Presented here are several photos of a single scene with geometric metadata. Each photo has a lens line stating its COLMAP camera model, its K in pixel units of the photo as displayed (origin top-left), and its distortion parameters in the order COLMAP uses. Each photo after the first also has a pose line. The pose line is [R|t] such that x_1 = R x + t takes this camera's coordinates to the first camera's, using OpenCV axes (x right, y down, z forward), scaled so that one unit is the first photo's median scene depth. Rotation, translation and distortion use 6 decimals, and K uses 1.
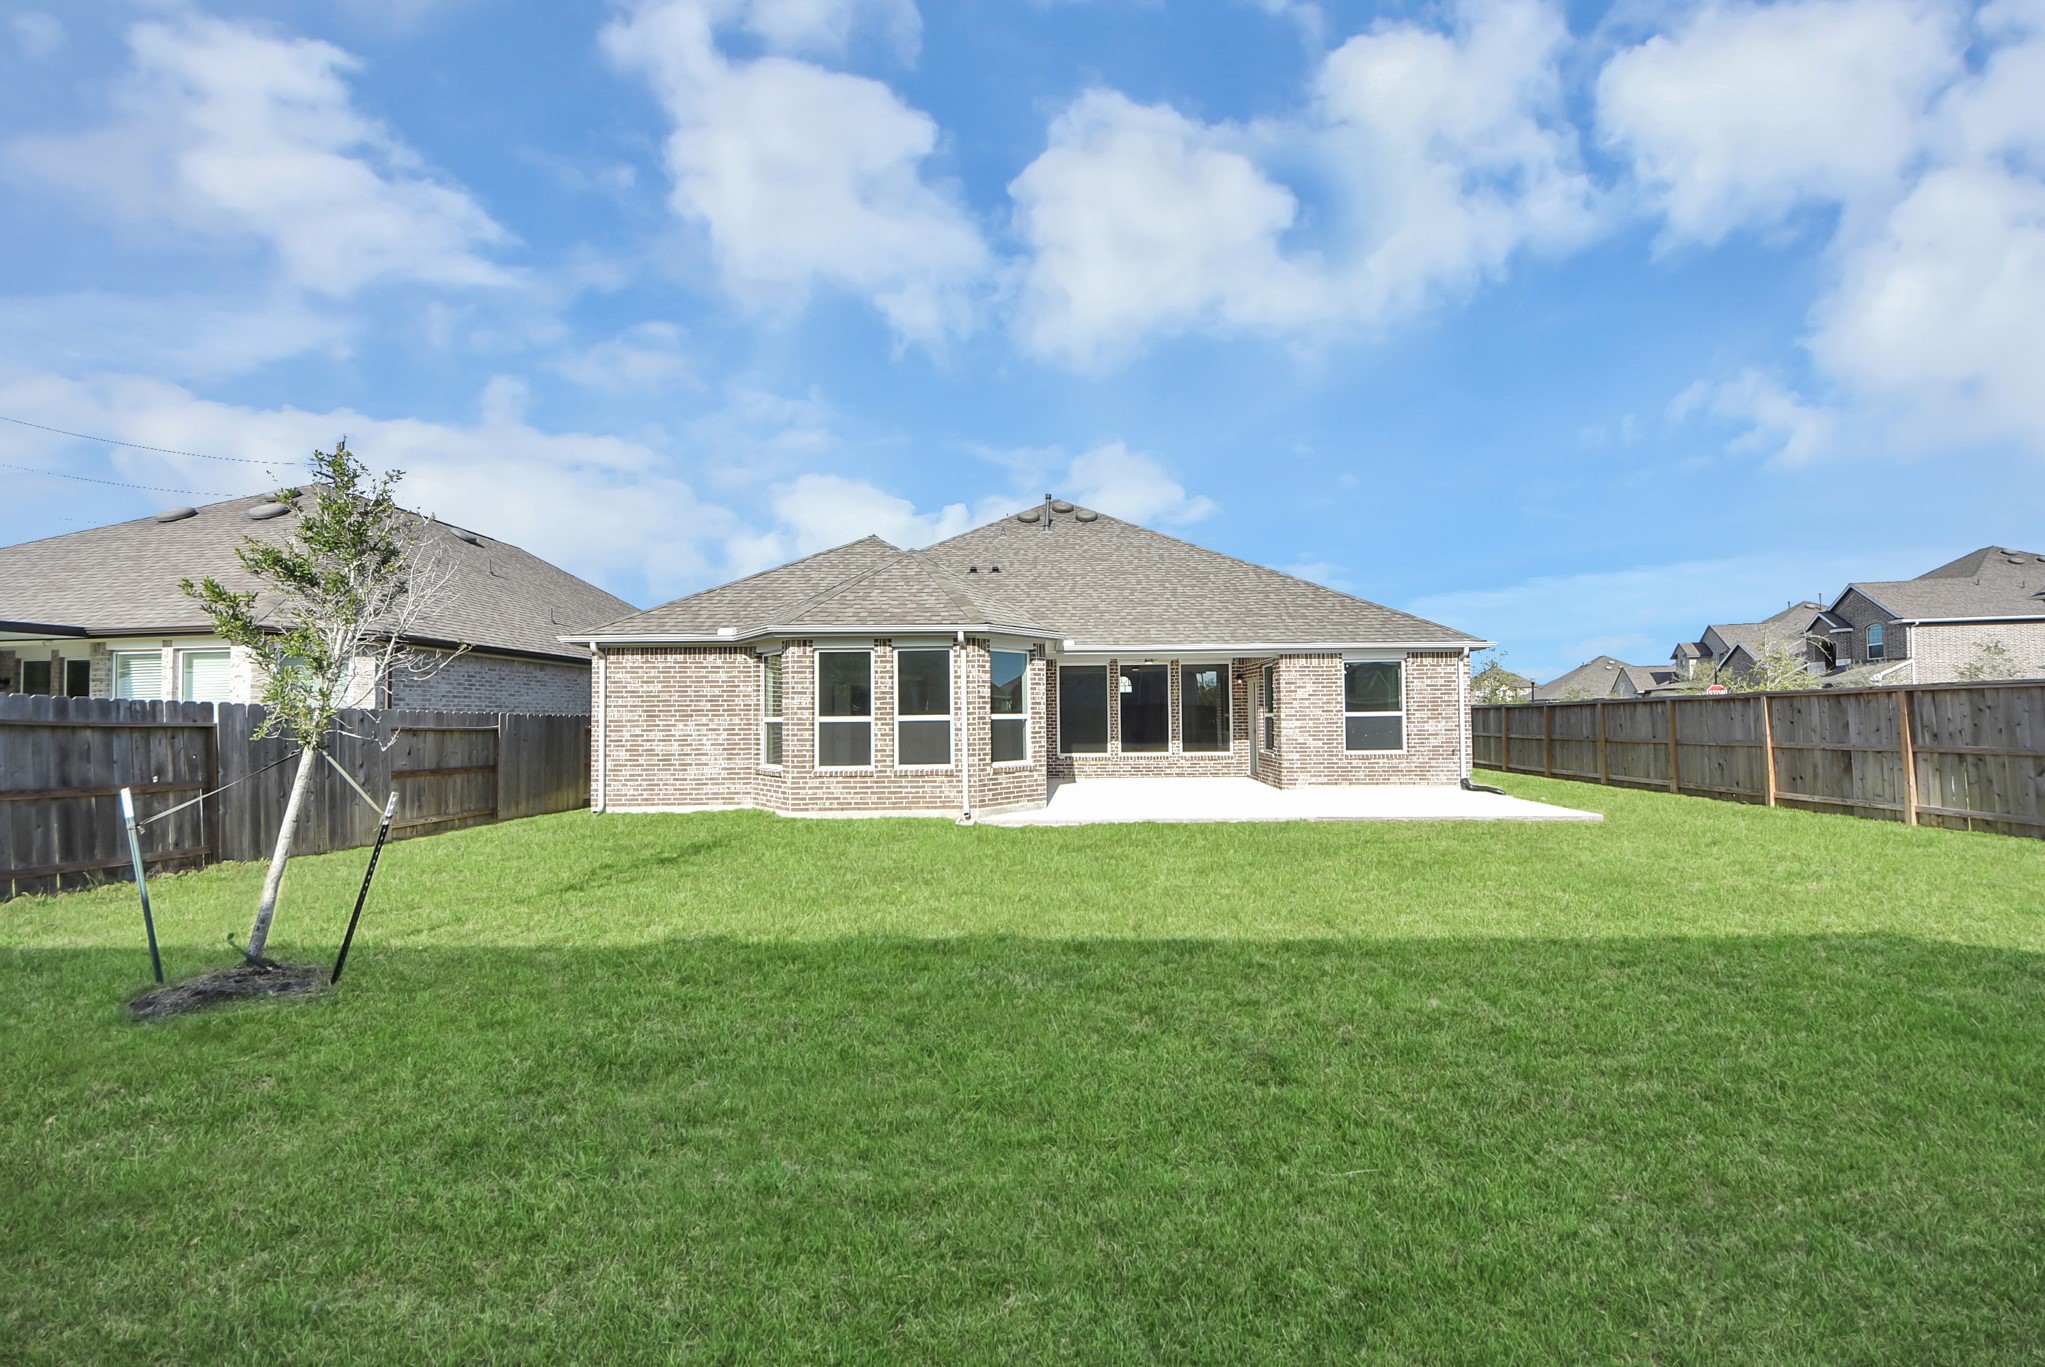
lens RADIAL K [[725.4, 0, 1040.8], [0, 725.4, 693.1], [0, 0, 1]] dist [0.001065, -0.000058]
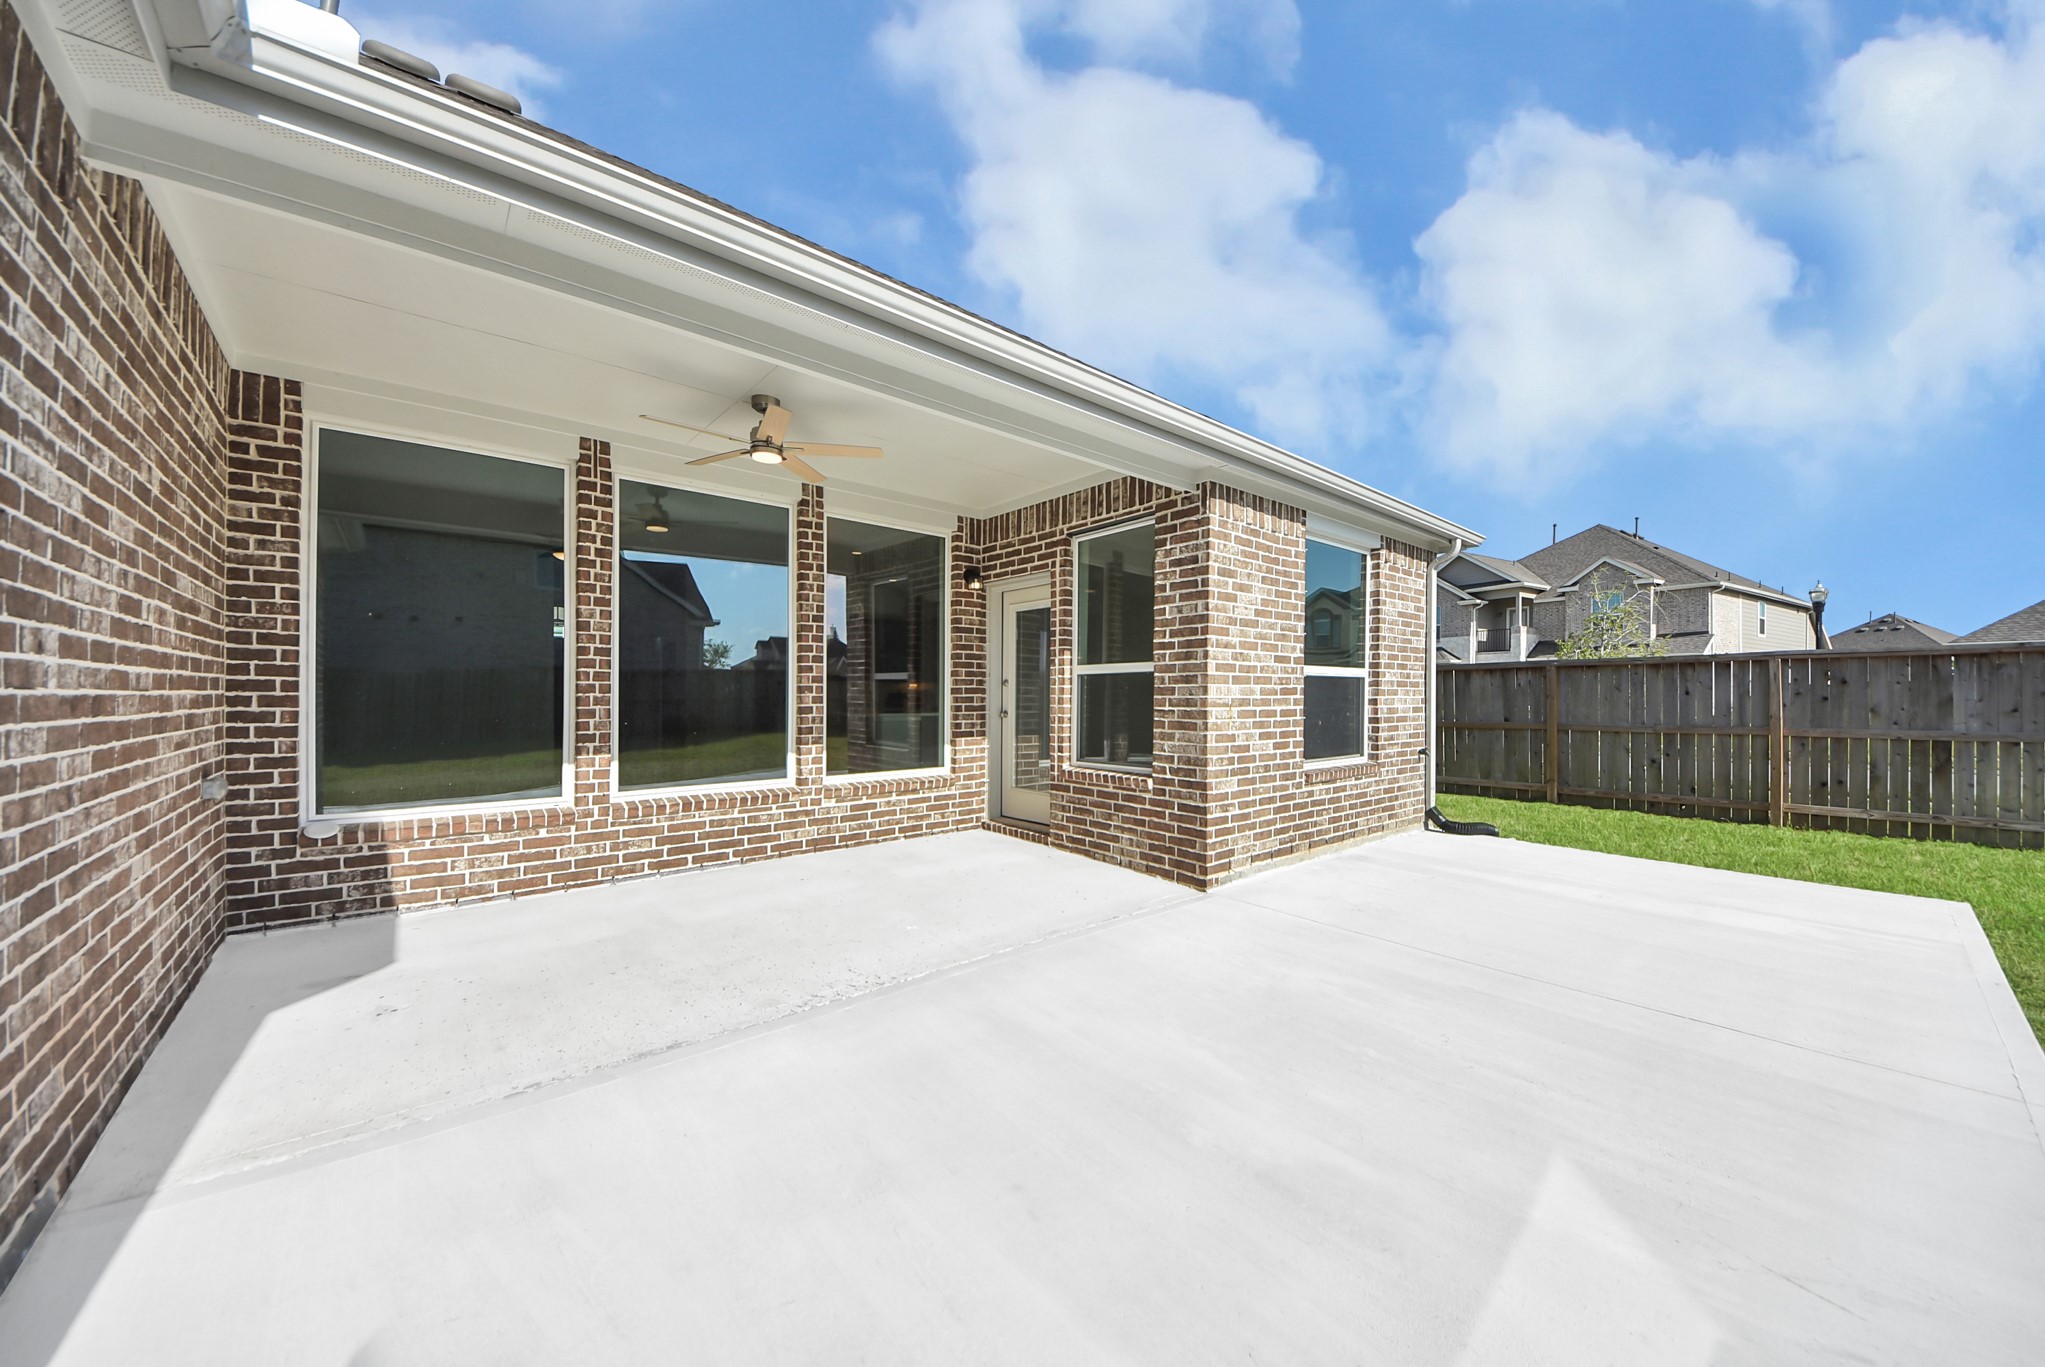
lens RADIAL K [[725.4, 0, 1040.8], [0, 725.4, 693.1], [0, 0, 1]] dist [0.001065, -0.000058]
pose [[0.749379, 0.015958, 0.661948, 0.054021], [-0.032851, 0.999374, 0.013098, 0.041396], [-0.661325, -0.031561, 0.749435, 0.800516]]
